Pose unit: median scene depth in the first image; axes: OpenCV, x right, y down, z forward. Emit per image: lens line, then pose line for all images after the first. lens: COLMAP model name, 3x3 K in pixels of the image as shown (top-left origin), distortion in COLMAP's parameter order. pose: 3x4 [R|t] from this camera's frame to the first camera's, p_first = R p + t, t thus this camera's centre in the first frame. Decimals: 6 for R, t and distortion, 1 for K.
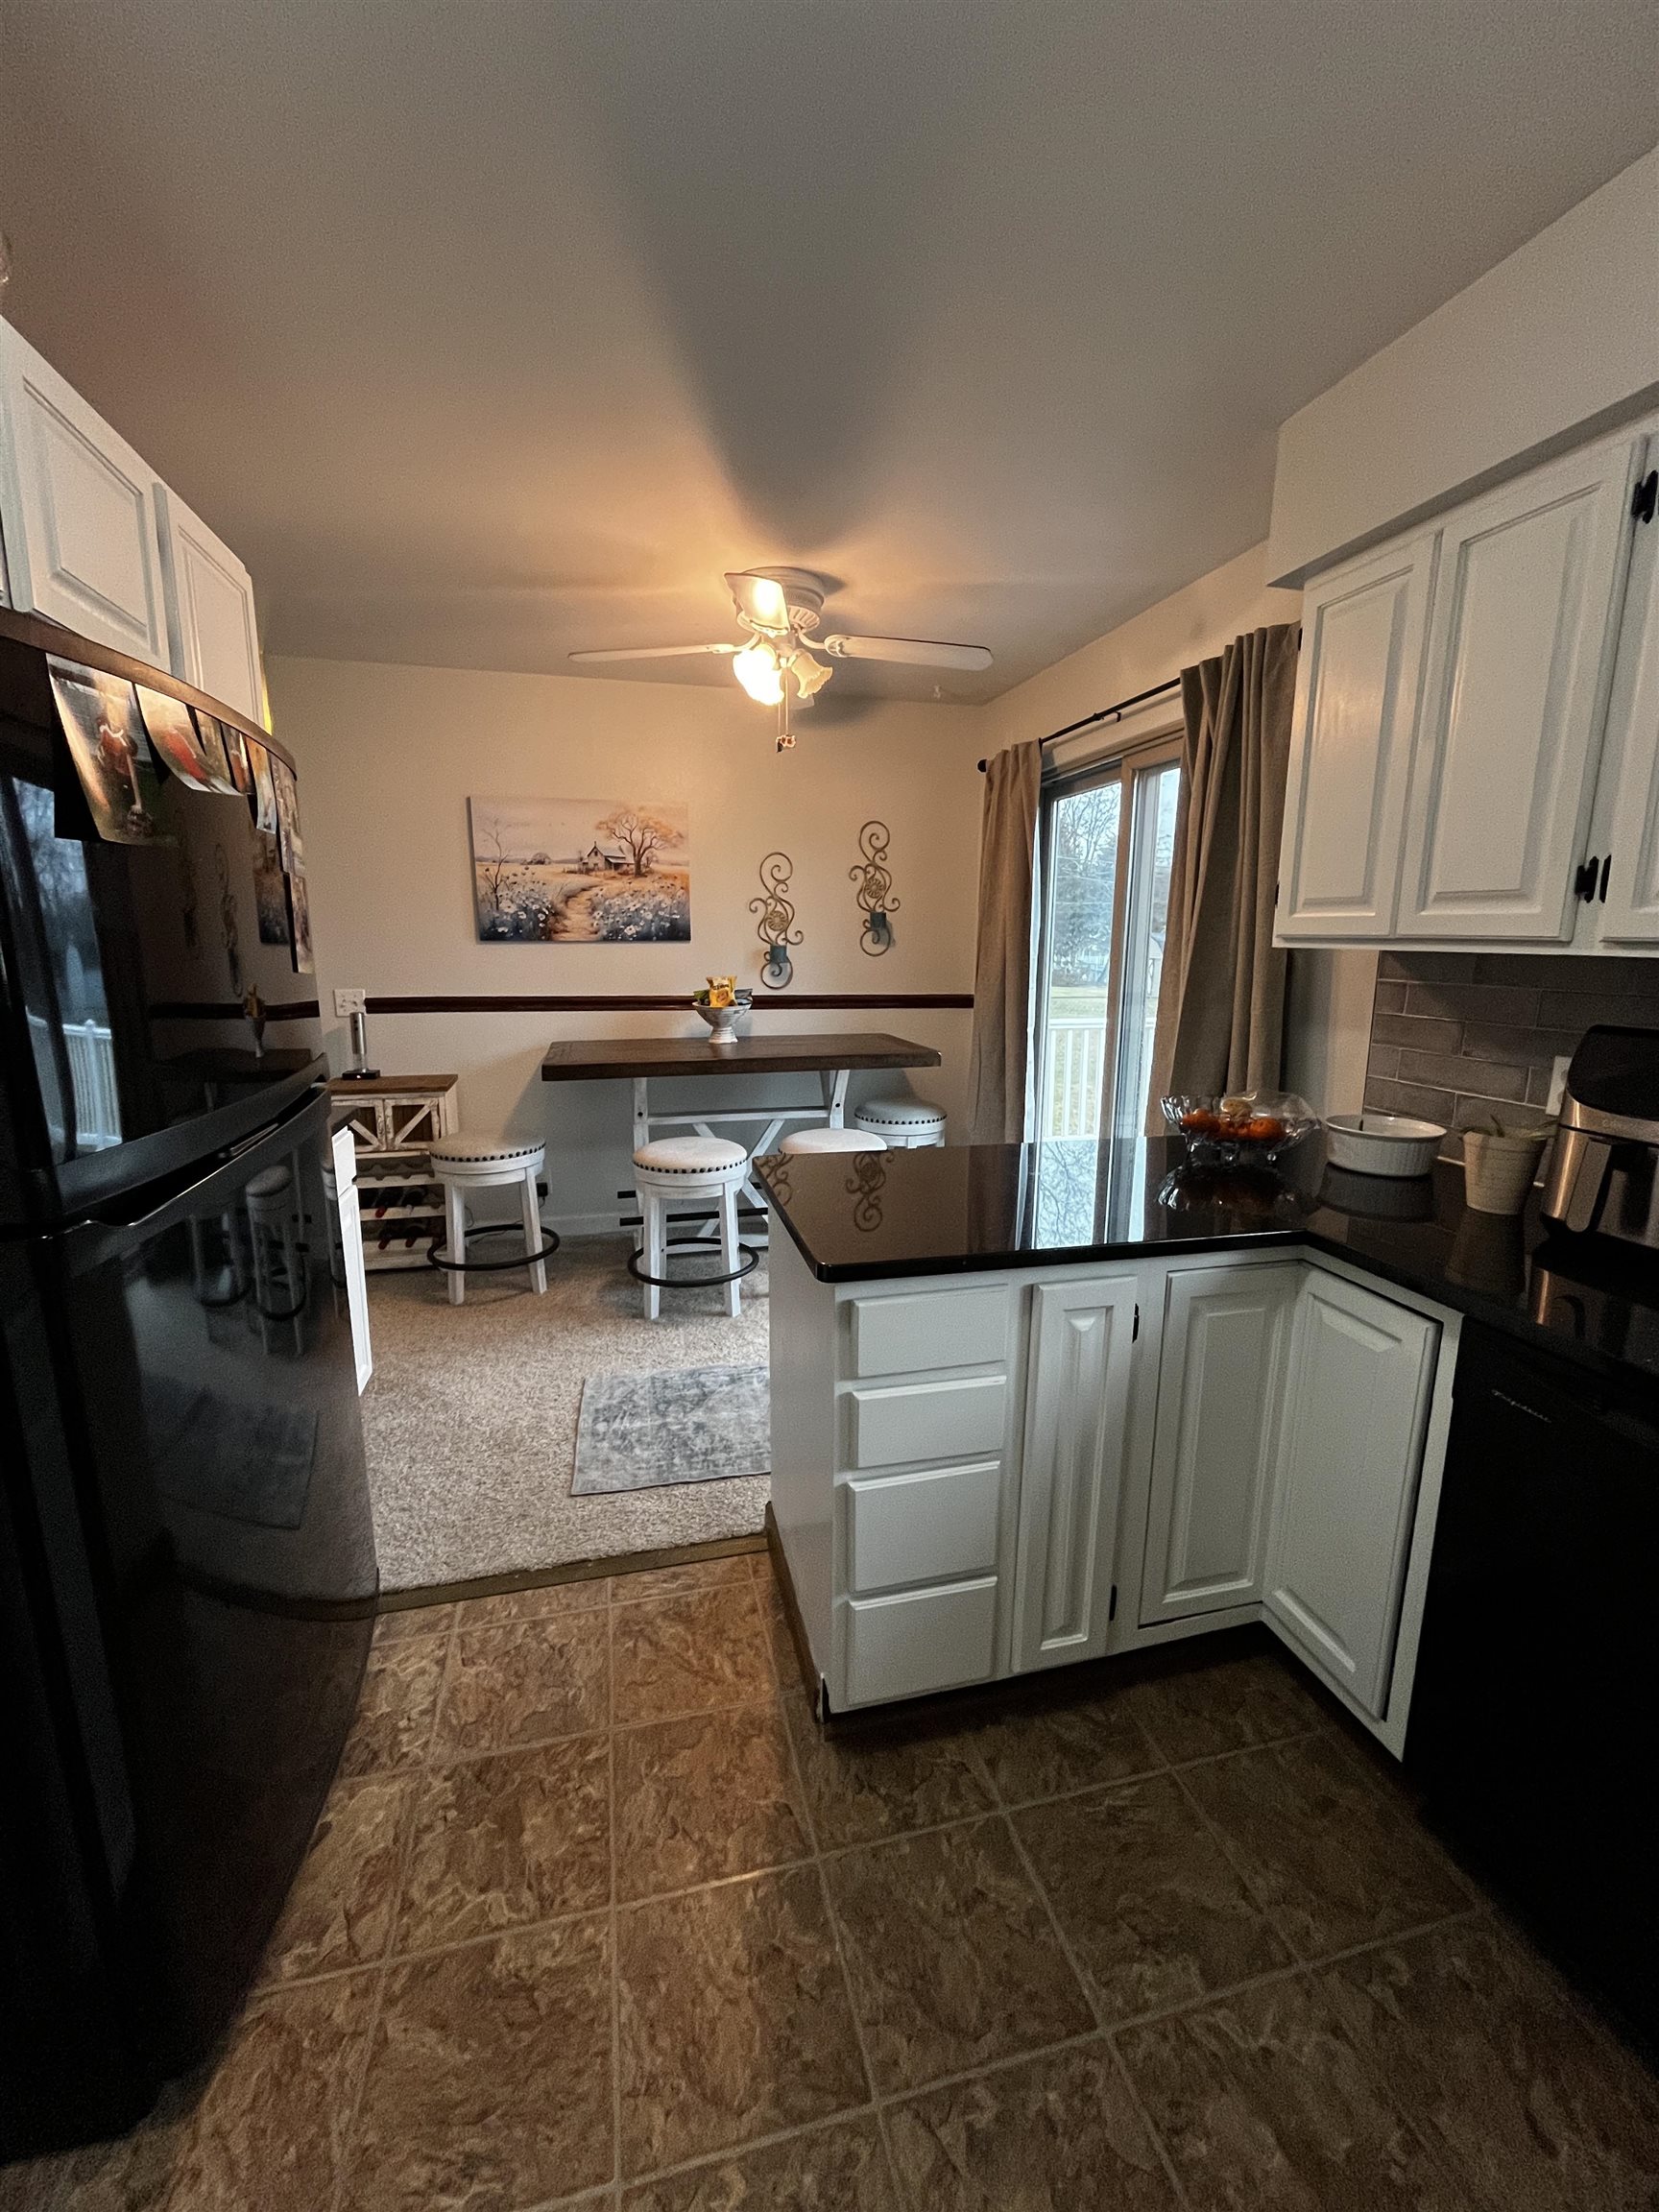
lens RADIAL K [[901.7, 0, 828.1], [0, 901.7, 1097.1], [0, 0, 1]] dist [-0.003581, -0.000101]
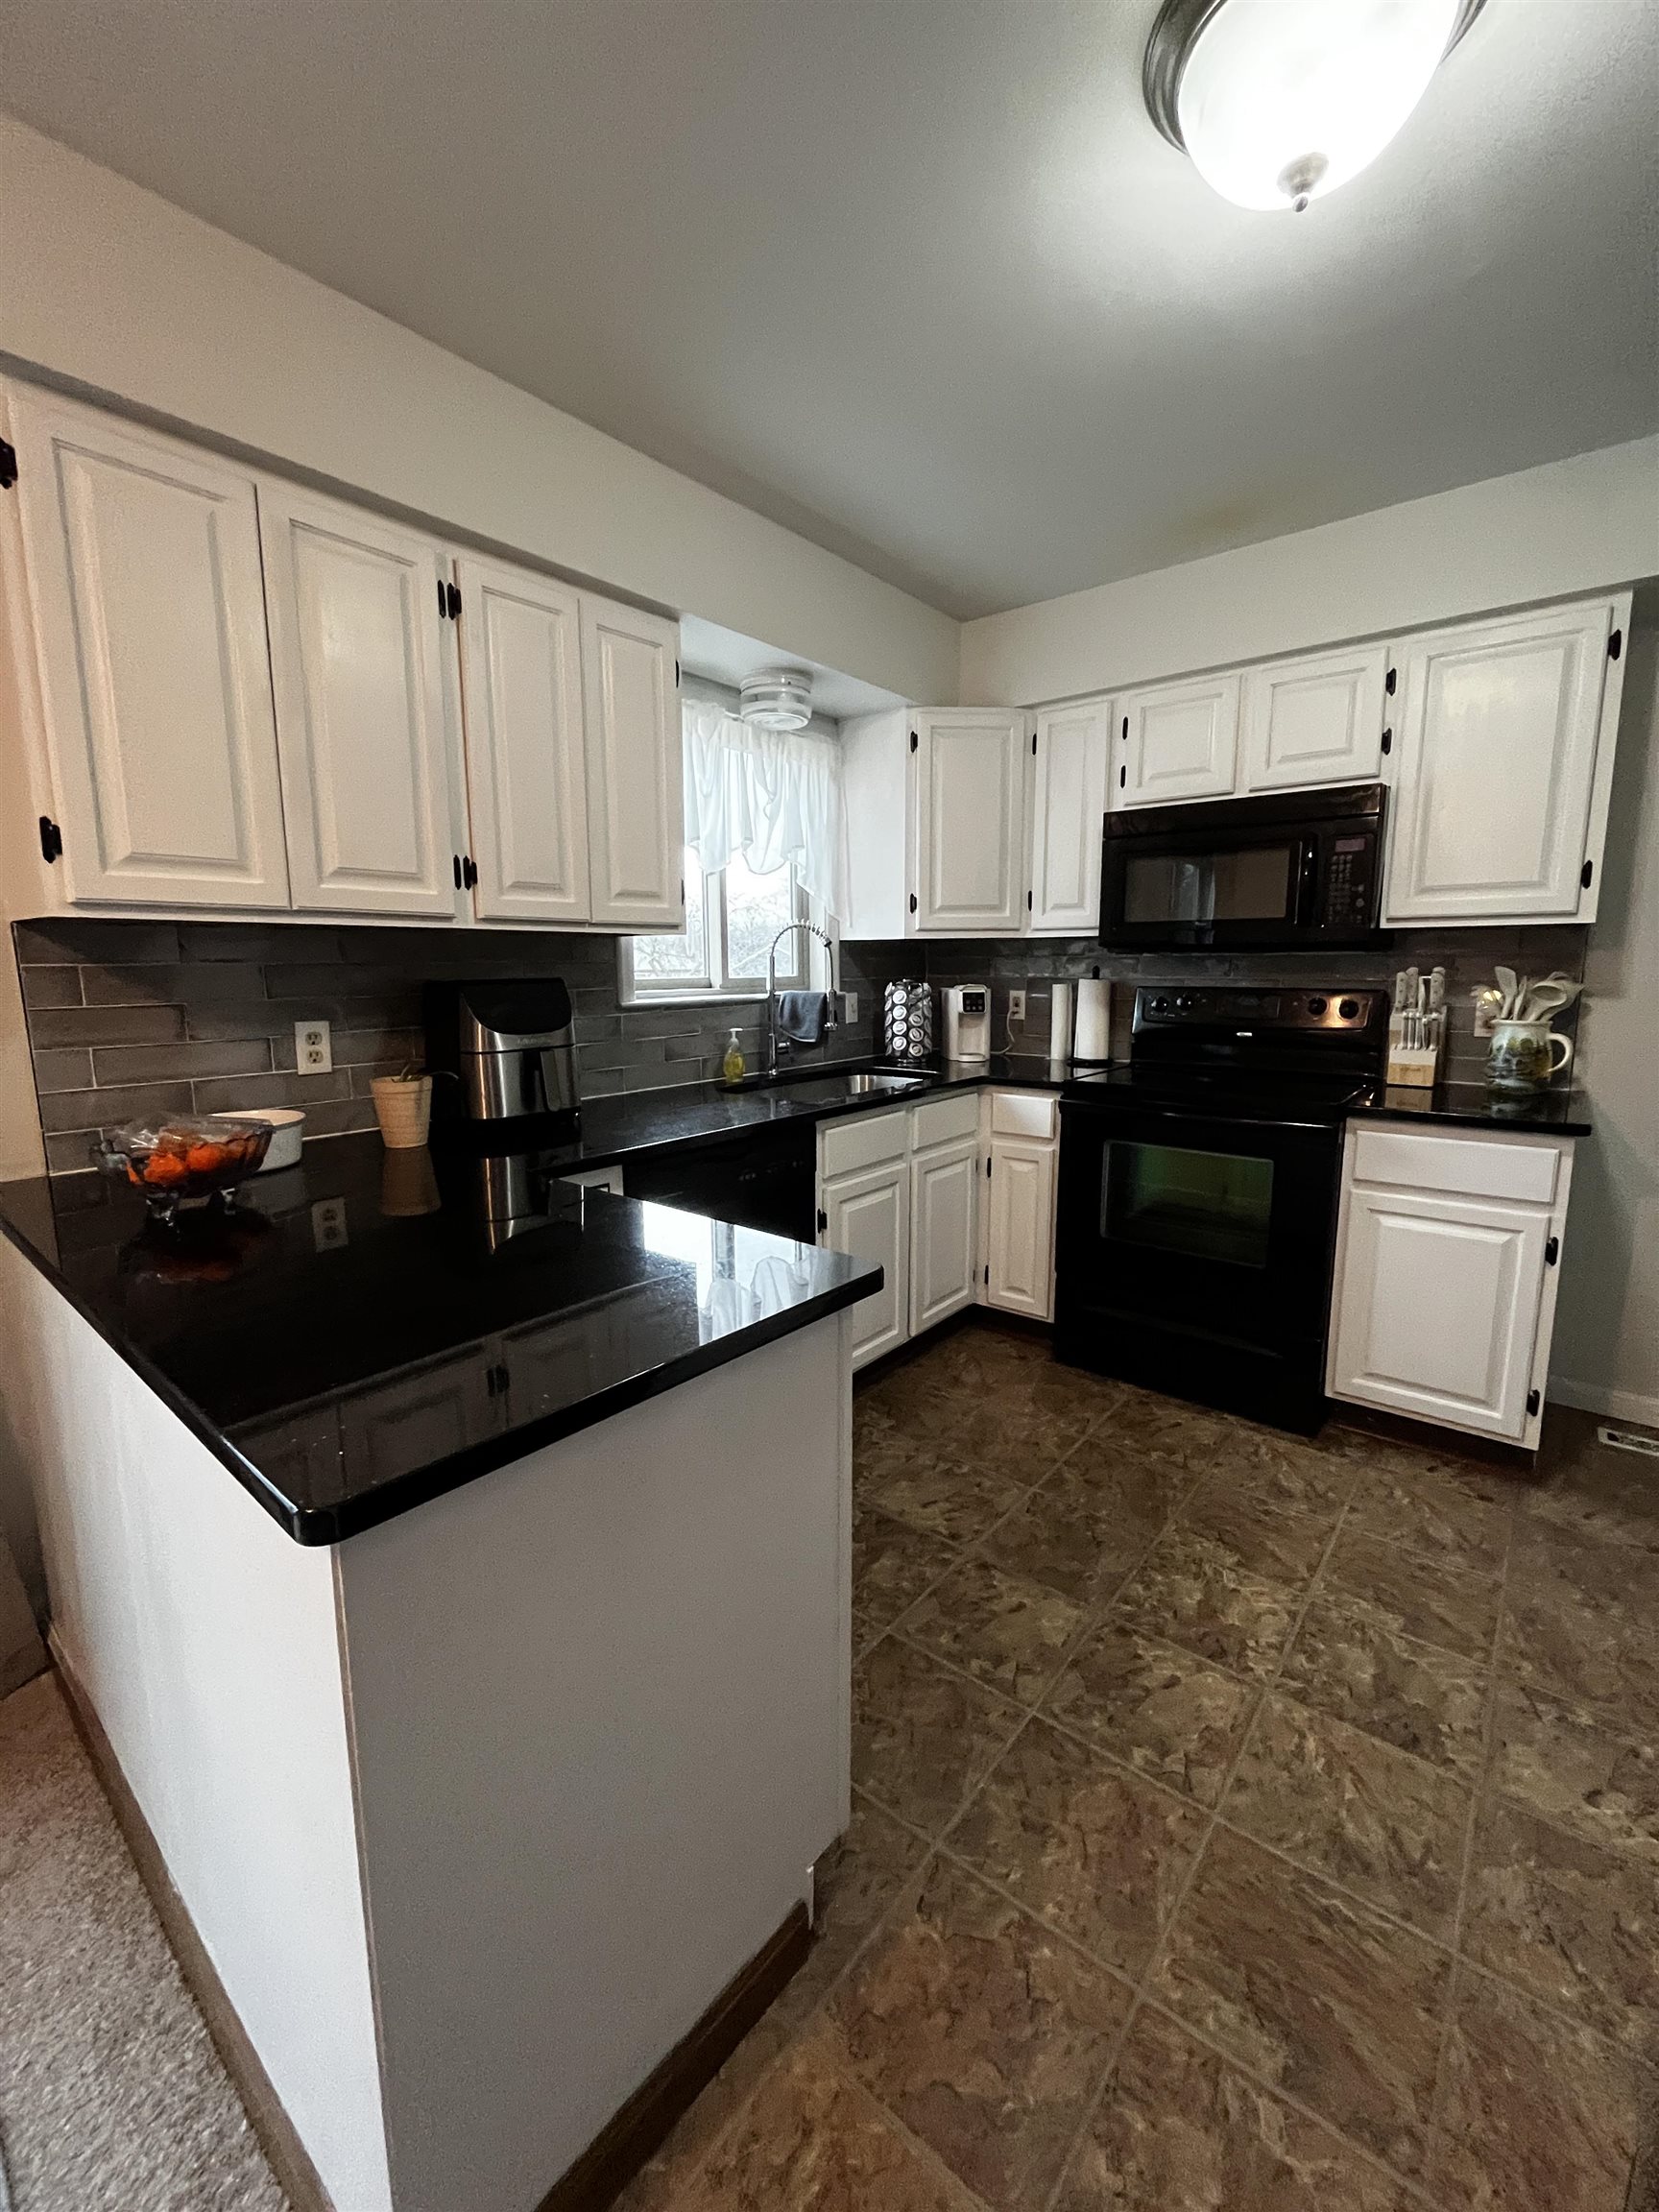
lens RADIAL K [[901.7, 0, 828.1], [0, 901.7, 1097.1], [0, 0, 1]] dist [-0.003581, -0.000101]
pose [[-0.596038, -0.123729, 0.793366, -0.409214], [0.143935, 0.955589, 0.257164, -0.126499], [-0.789950, 0.267472, -0.551758, 0.947597]]
